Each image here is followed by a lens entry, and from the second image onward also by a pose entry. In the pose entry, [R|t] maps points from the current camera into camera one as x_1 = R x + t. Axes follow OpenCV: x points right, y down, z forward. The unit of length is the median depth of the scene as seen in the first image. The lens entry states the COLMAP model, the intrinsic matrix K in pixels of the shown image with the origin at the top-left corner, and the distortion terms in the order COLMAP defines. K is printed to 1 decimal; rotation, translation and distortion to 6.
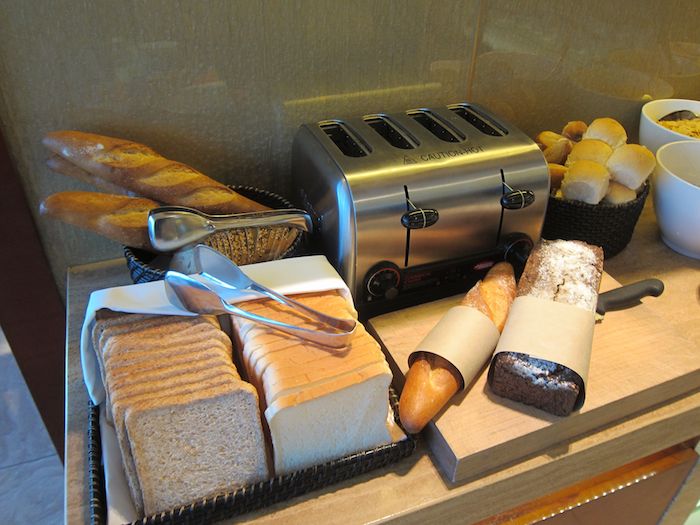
lens RADIAL K [[583.0, 0, 347.5], [0, 583.0, 263.0], [0, 0, 1]] dist [-0.066496, 0.011133]
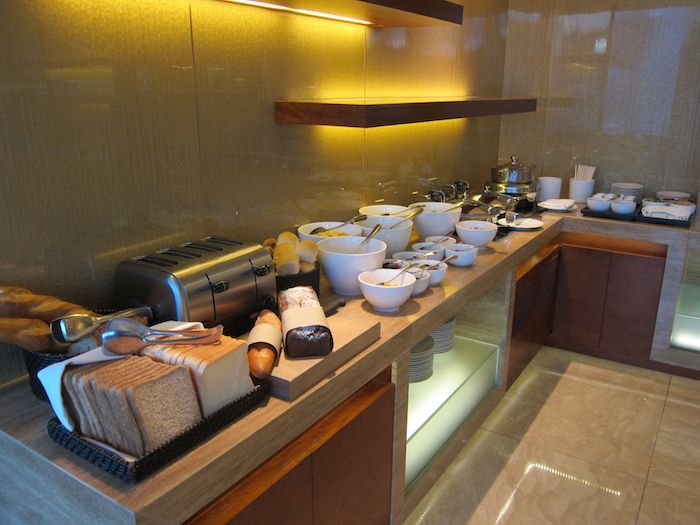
lens RADIAL K [[583.0, 0, 348.9], [0, 583.0, 264.6], [0, 0, 1]] dist [-0.066496, 0.011133]
pose [[0.807105, -0.180407, 0.562170, -0.522405], [0.350708, 0.912478, -0.210685, 0.356802], [-0.474959, 0.367203, 0.799735, -0.618508]]
